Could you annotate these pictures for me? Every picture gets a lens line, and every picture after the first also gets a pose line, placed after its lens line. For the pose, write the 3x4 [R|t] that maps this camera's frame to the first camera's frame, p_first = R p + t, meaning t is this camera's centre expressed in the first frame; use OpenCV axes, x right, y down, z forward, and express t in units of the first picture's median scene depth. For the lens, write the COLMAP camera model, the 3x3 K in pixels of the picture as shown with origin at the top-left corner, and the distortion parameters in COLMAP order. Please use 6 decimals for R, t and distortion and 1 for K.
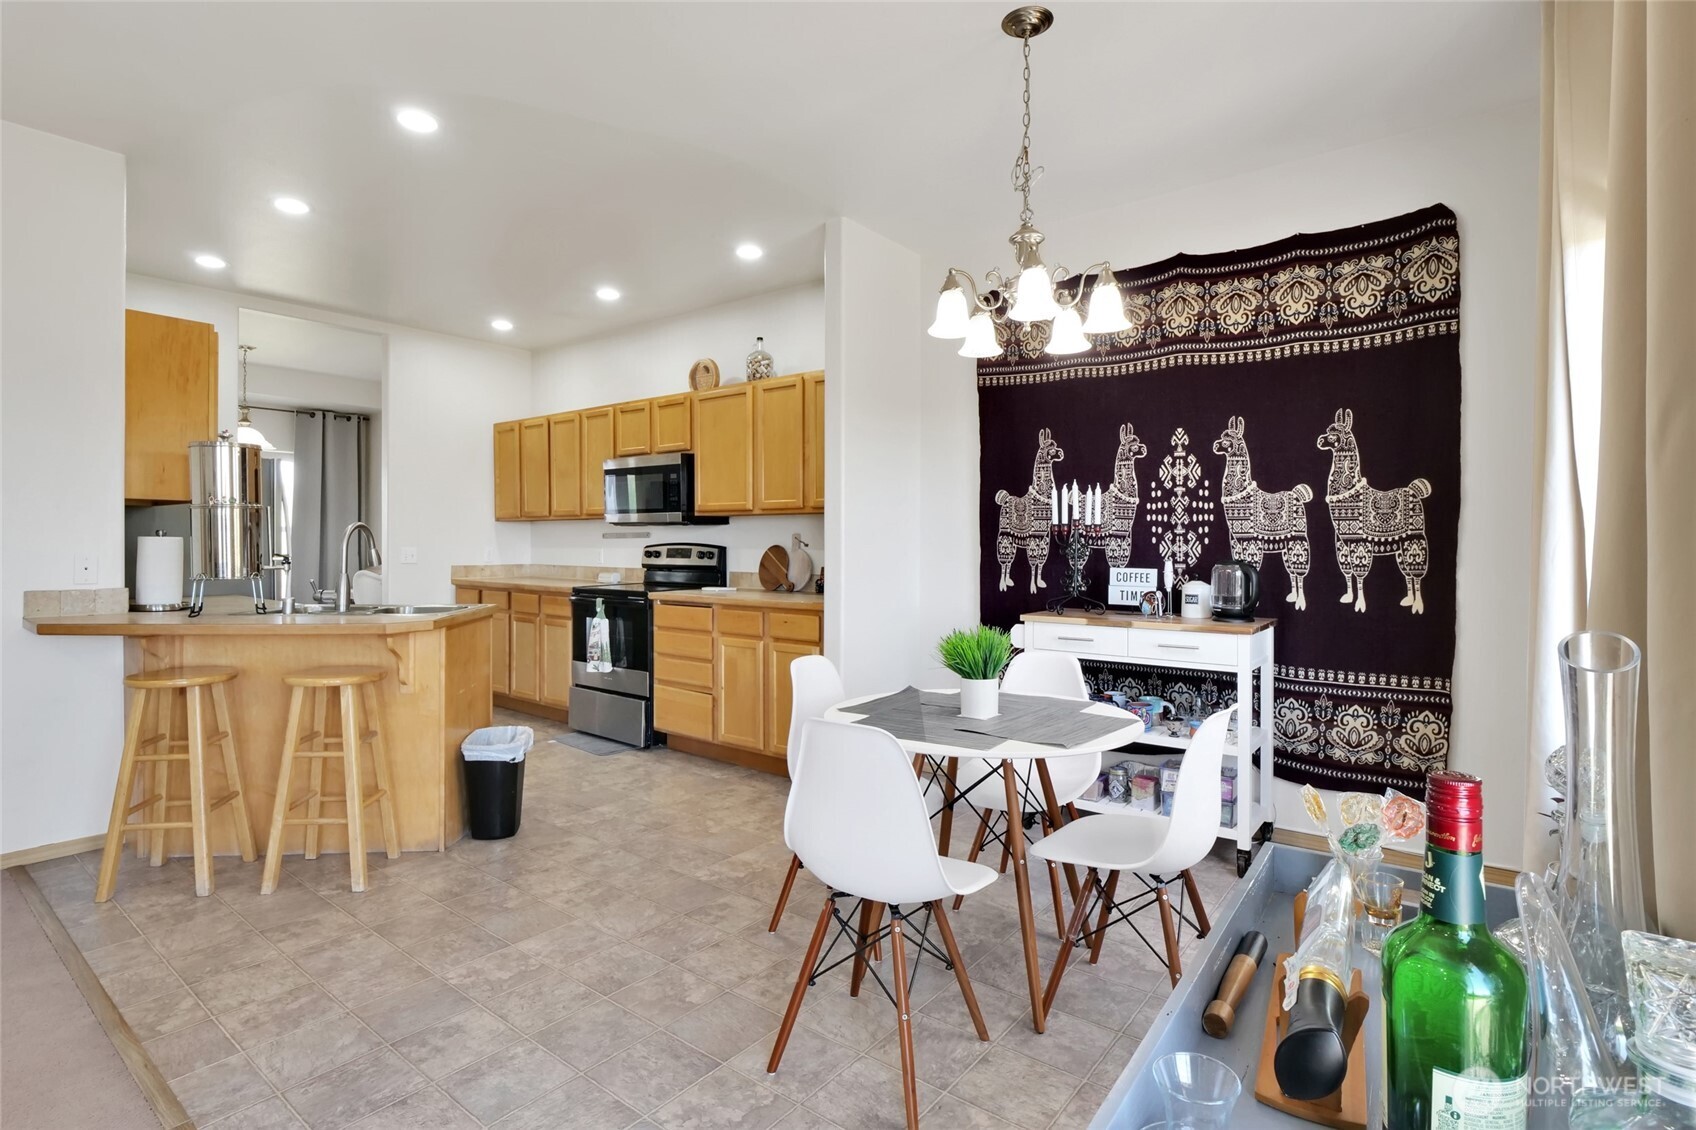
lens RADIAL K [[827.6, 0, 848.5], [0, 827.6, 544.6], [0, 0, 1]] dist [-0.013644, -0.000821]
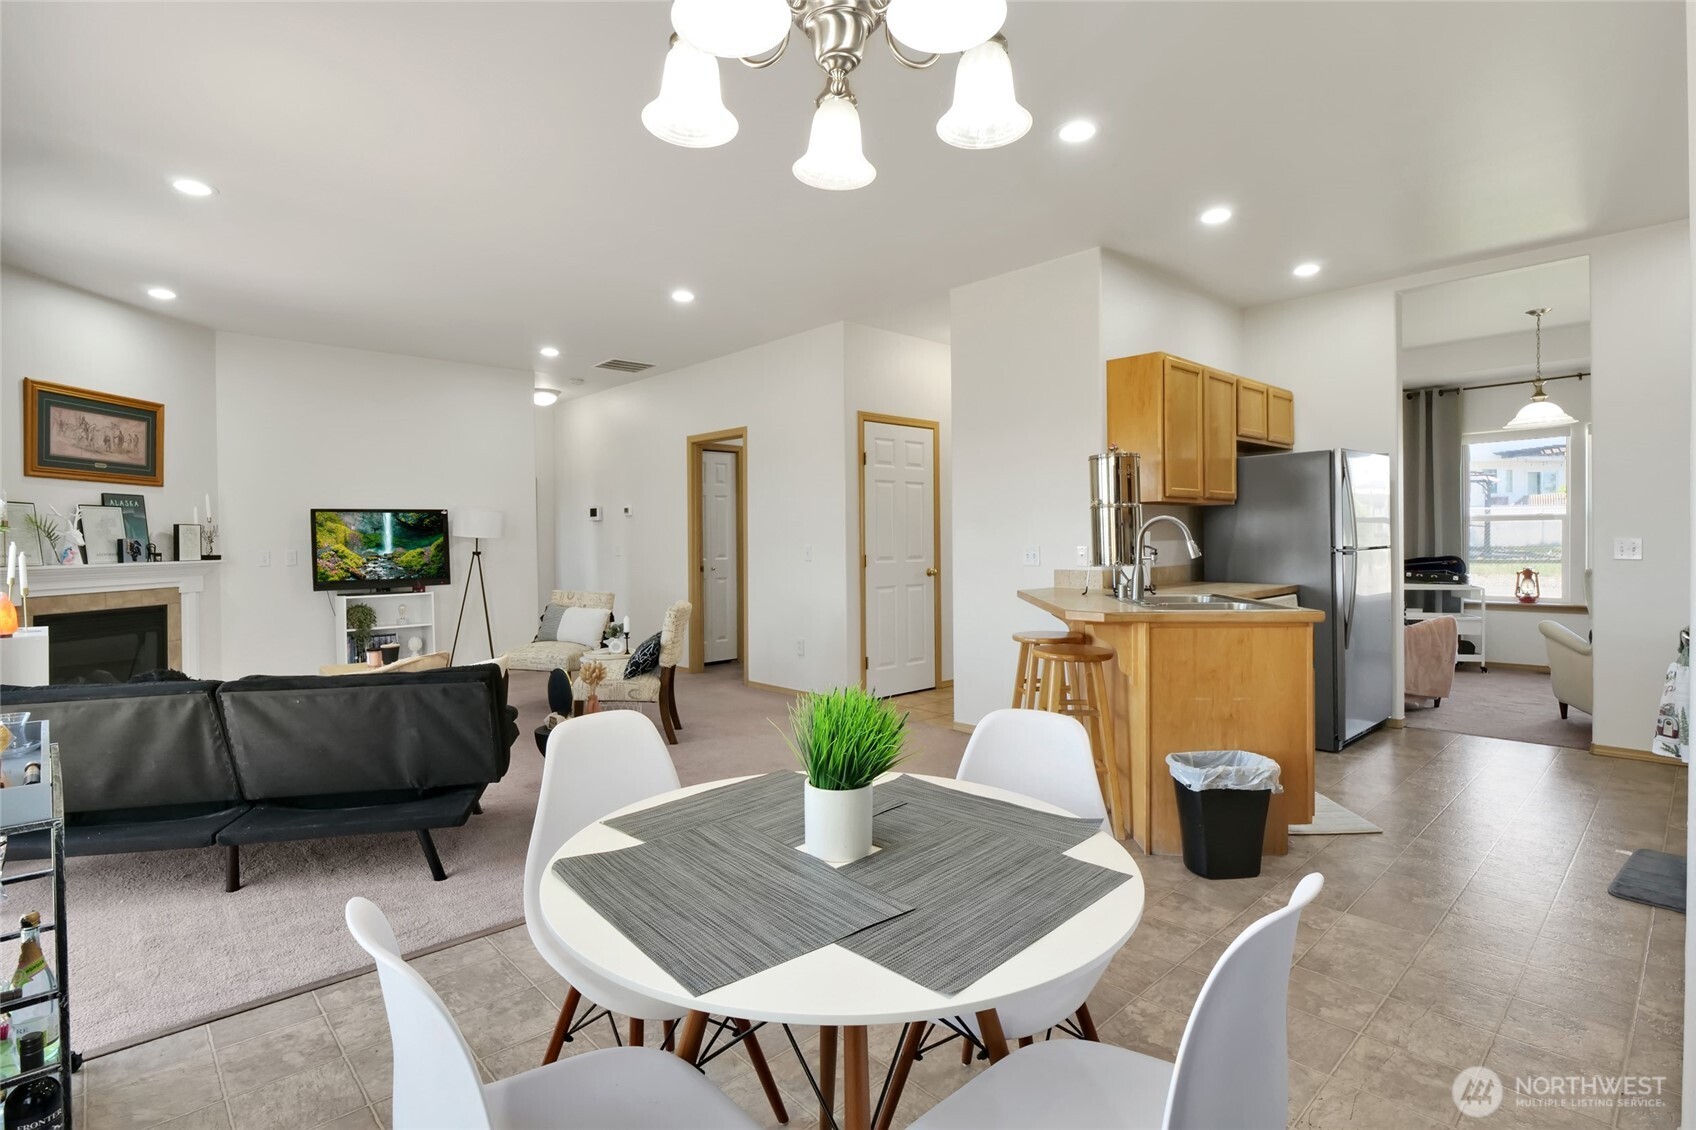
lens RADIAL K [[819.7, 0, 844.3], [0, 819.7, 547.4], [0, 0, 1]] dist [-0.014454, 0.000454]
pose [[-0.147766, 0.010282, -0.988969, 0.346573], [0.006522, 0.999934, 0.009421, -0.000002], [0.989001, -0.005058, -0.147824, 0.543749]]
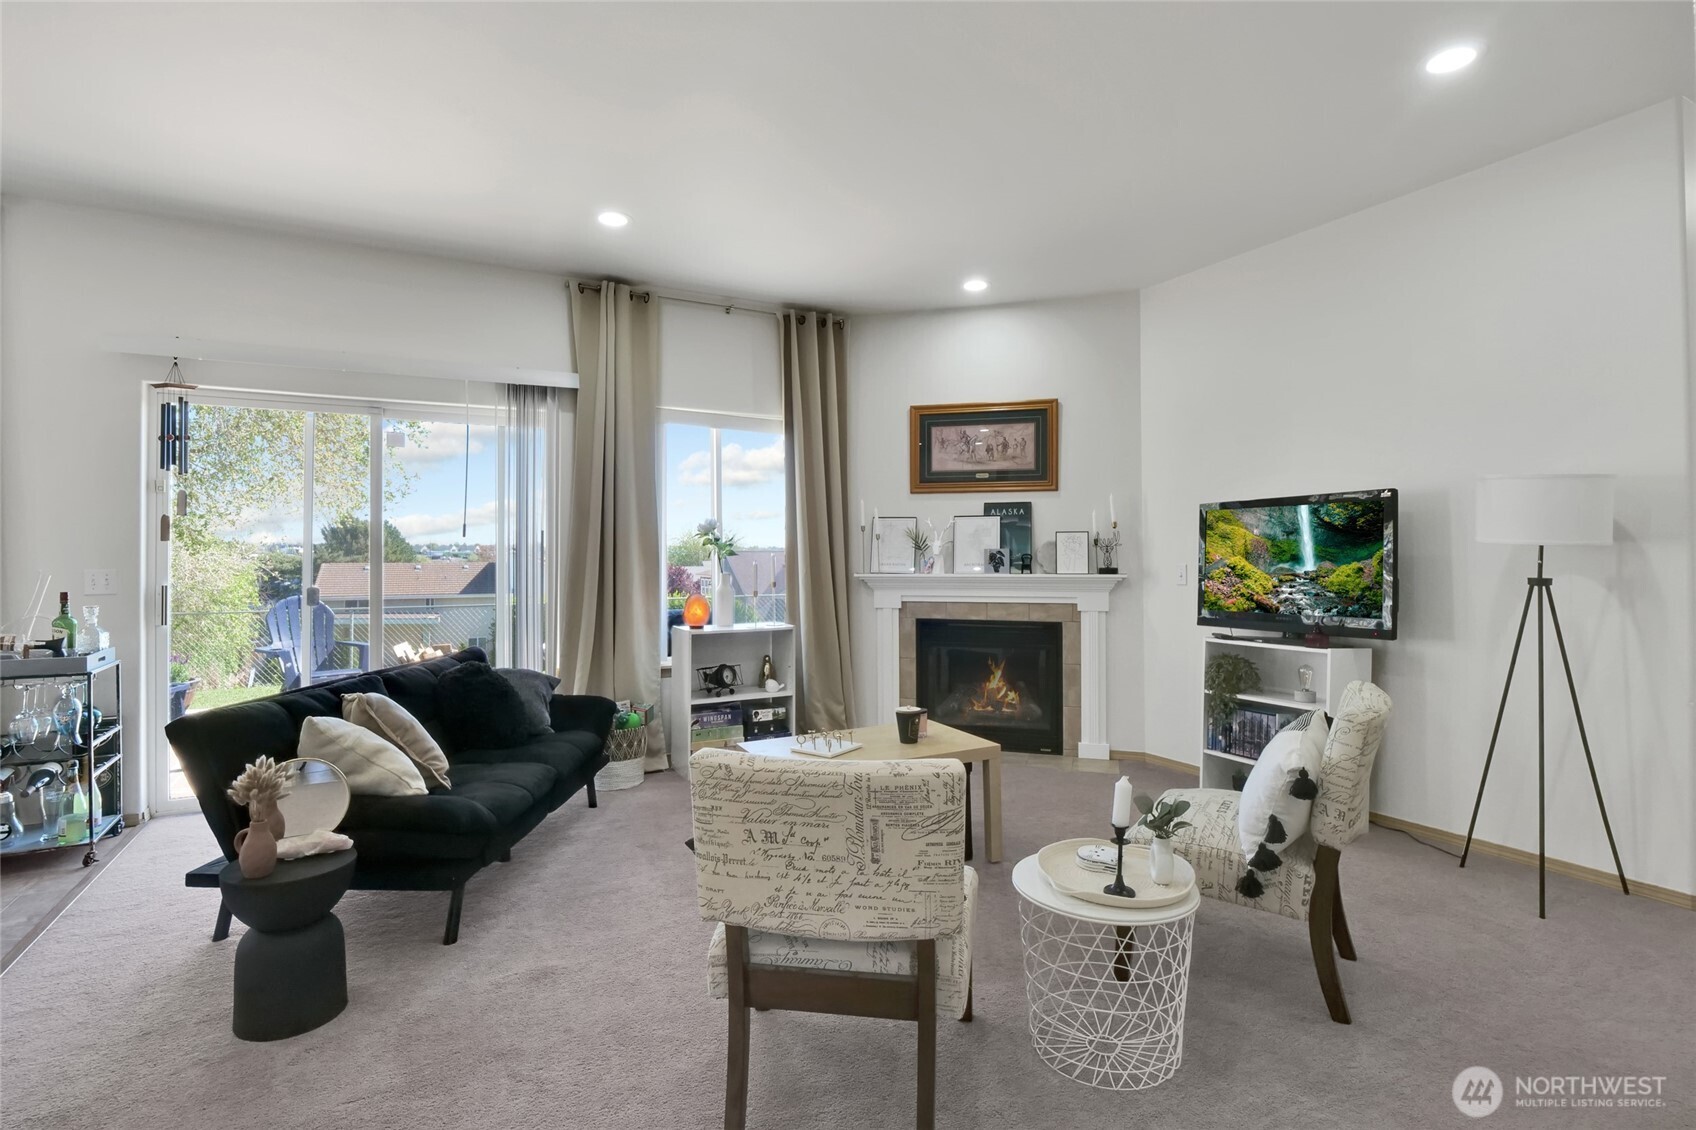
lens RADIAL K [[819.7, 0, 844.3], [0, 819.7, 547.4], [0, 0, 1]] dist [-0.014454, 0.000454]
pose [[-0.913790, 0.004741, 0.406159, -0.823537], [0.002083, 0.999973, -0.006987, -0.002305], [-0.406182, -0.005539, -0.913775, 0.479875]]
